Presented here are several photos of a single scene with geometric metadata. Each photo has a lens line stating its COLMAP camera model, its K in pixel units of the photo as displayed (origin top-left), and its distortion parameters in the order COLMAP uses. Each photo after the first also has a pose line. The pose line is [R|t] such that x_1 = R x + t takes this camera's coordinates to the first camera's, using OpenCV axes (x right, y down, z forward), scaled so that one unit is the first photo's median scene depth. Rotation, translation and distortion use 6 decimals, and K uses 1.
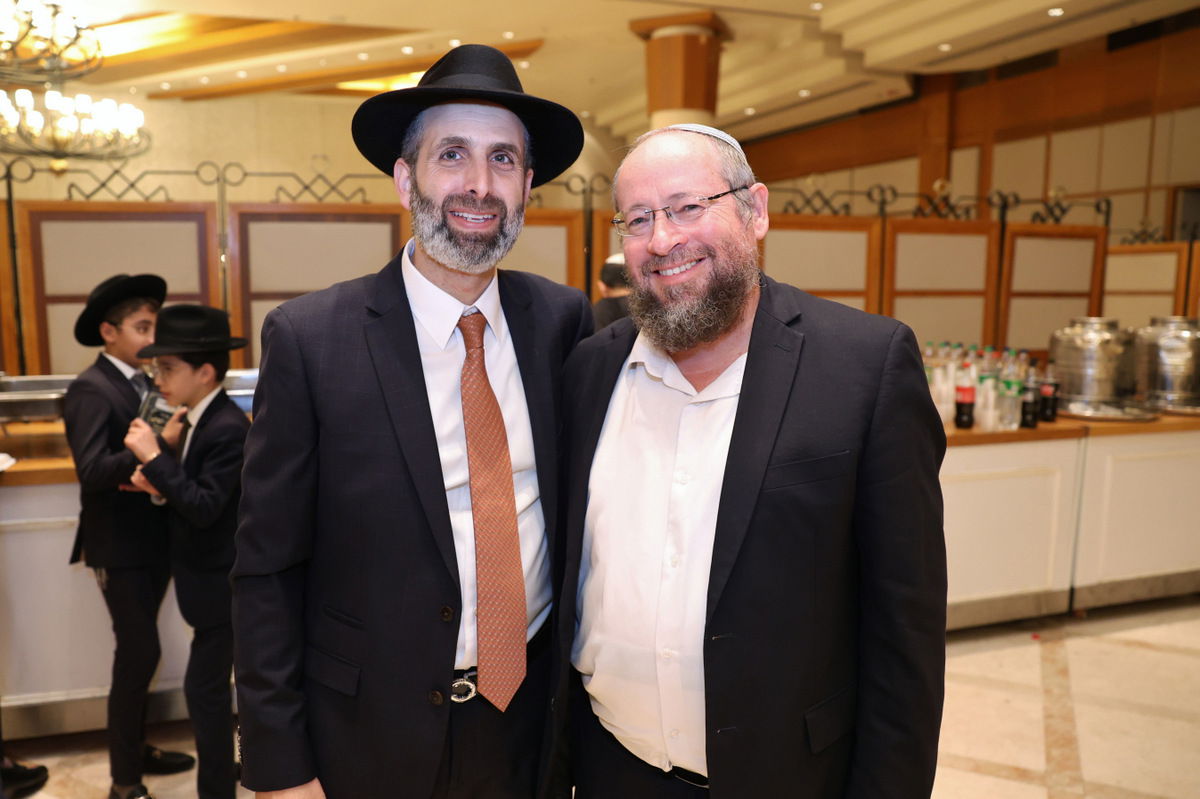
lens RADIAL K [[836.4, 0, 600.0], [0, 836.4, 399.5], [0, 0, 1]] dist [-0.165881, 0.124603]
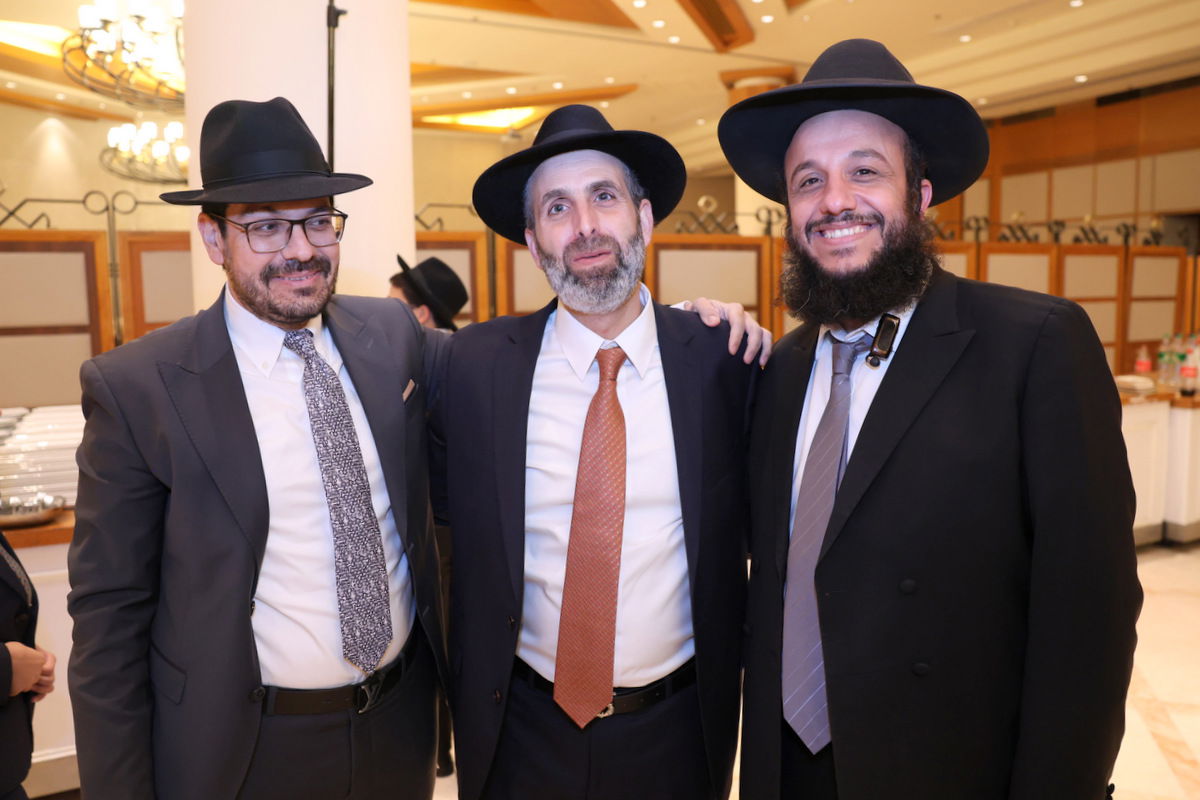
lens RADIAL K [[831.9, 0, 600.3], [0, 831.9, 384.5], [0, 0, 1]] dist [-0.131451, 0.077550]
pose [[0.985637, -0.041184, 0.163781, -0.318472], [0.048495, 0.997986, -0.040887, 0.012136], [-0.161768, 0.048242, 0.985649, -0.081953]]
